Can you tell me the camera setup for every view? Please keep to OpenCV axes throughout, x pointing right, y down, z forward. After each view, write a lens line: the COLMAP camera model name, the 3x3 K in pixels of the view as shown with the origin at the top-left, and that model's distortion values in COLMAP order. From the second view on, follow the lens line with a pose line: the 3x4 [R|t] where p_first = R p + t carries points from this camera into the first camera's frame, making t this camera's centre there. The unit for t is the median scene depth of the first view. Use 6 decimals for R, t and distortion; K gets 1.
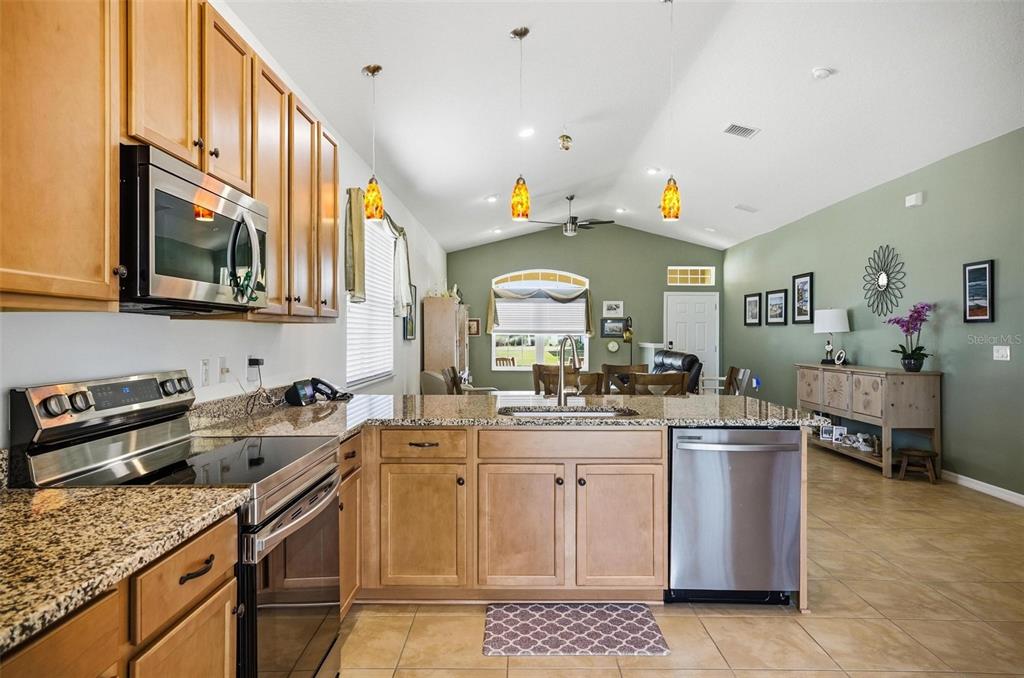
lens RADIAL K [[611.0, 0, 512.5], [0, 611.0, 330.5], [0, 0, 1]] dist [0.010806, 0.000123]
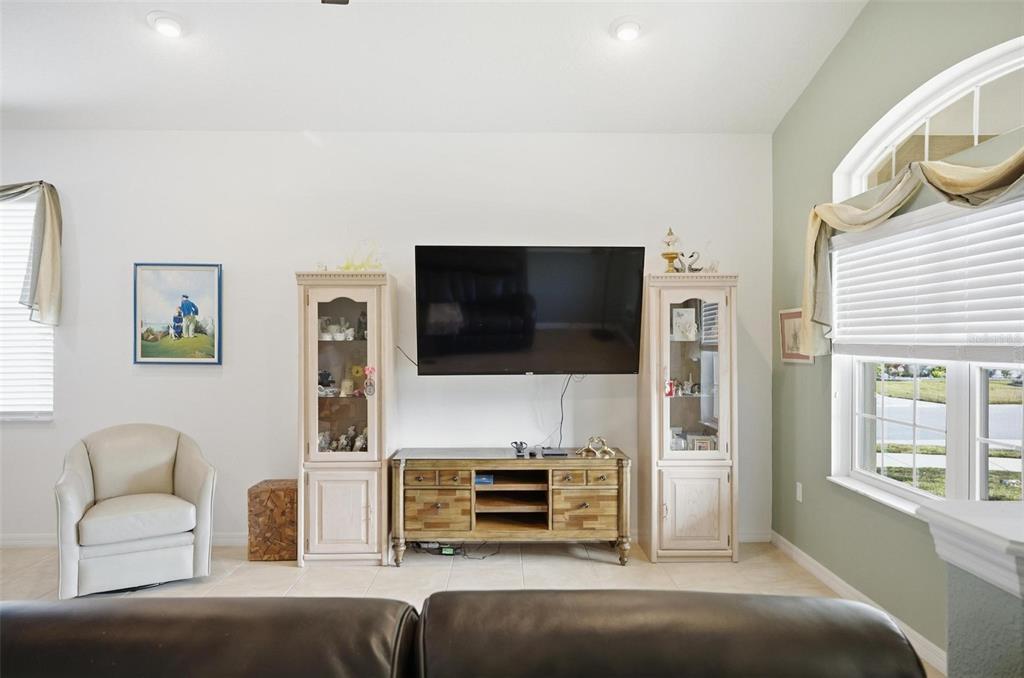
lens RADIAL K [[664.6, 0, 514.2], [0, 664.6, 343.5], [0, 0, 1]] dist [-0.003131, 0.000503]
pose [[0.032840, -0.002485, -0.999458, 0.411582], [0.002537, 0.999994, -0.002403, -0.000590], [0.999457, -0.002457, 0.032846, 1.188482]]
